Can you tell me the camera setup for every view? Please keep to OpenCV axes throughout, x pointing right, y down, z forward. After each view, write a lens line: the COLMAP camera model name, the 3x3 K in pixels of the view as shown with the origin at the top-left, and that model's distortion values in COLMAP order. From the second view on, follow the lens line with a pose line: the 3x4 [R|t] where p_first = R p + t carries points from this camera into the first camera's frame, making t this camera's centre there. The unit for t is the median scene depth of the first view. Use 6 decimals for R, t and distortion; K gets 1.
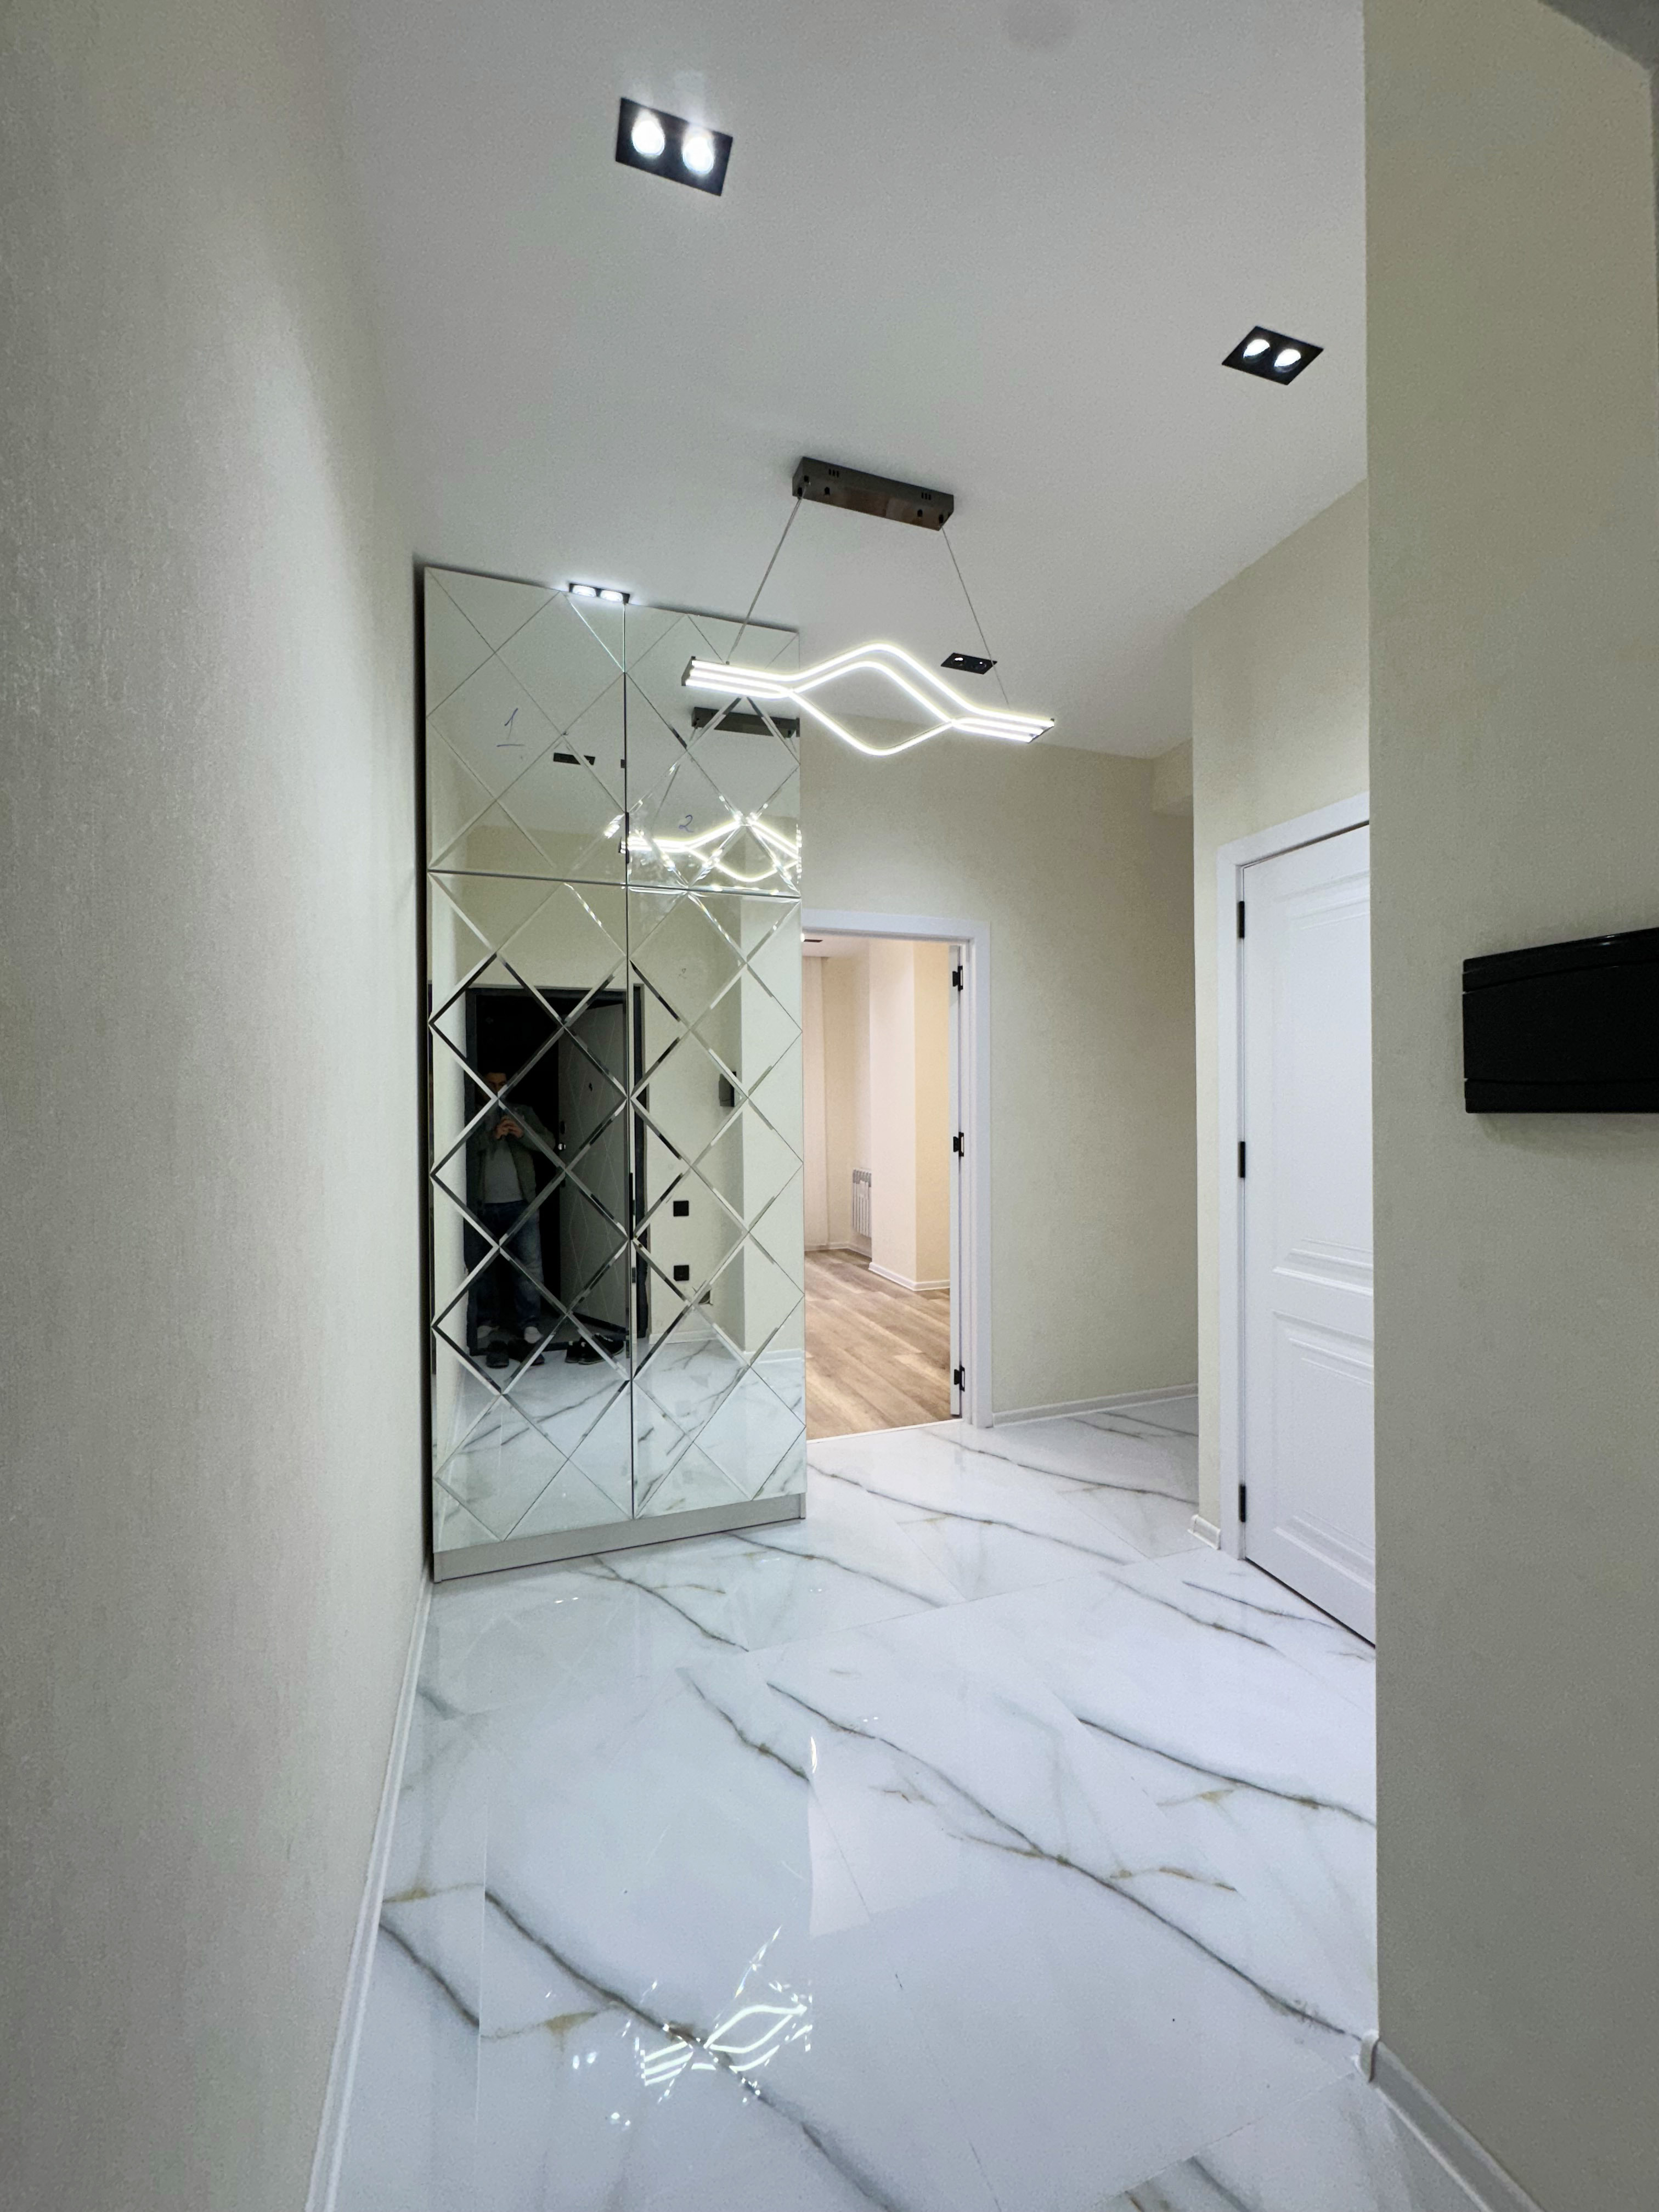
lens RADIAL K [[880.4, 0, 827.1], [0, 880.4, 1107.1], [0, 0, 1]] dist [-0.003349, 0.000476]
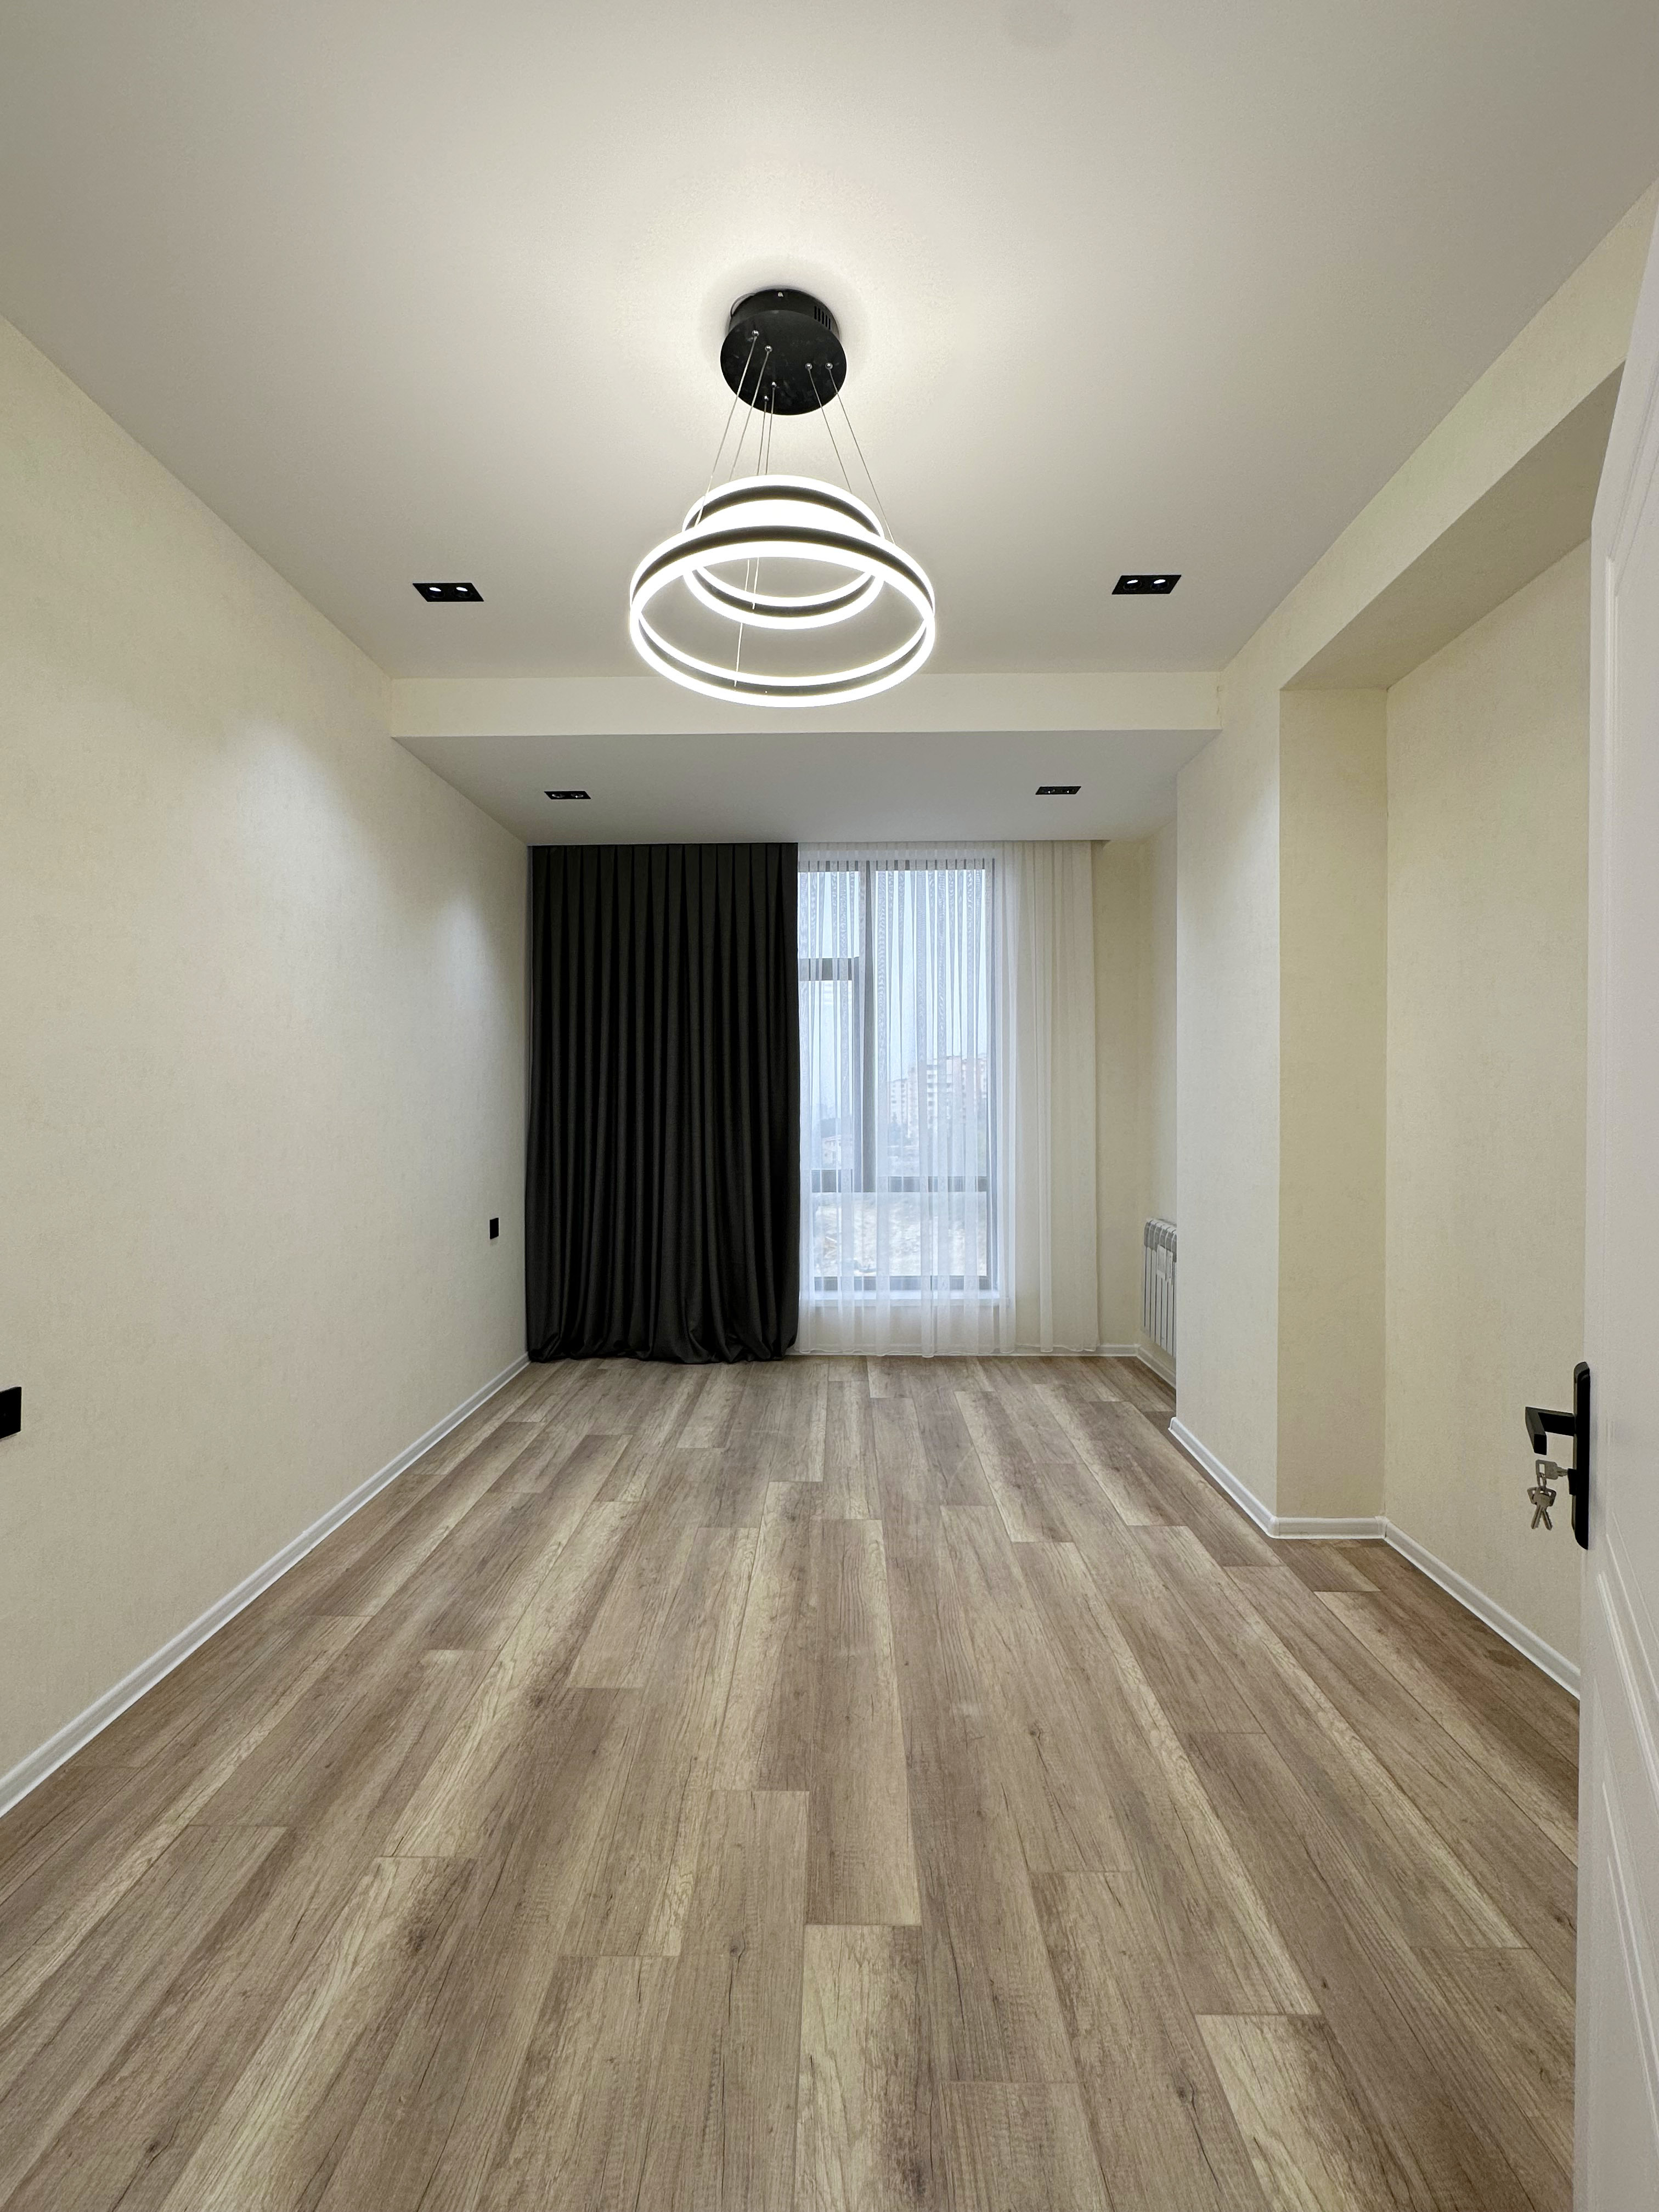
lens RADIAL K [[880.4, 0, 827.1], [0, 880.4, 1107.1], [0, 0, 1]] dist [-0.003349, 0.000476]
pose [[0.936658, 0.010348, -0.350092, 0.057351], [-0.007025, 0.999917, 0.010760, -0.008160], [0.350175, -0.007619, 0.936653, 0.681940]]
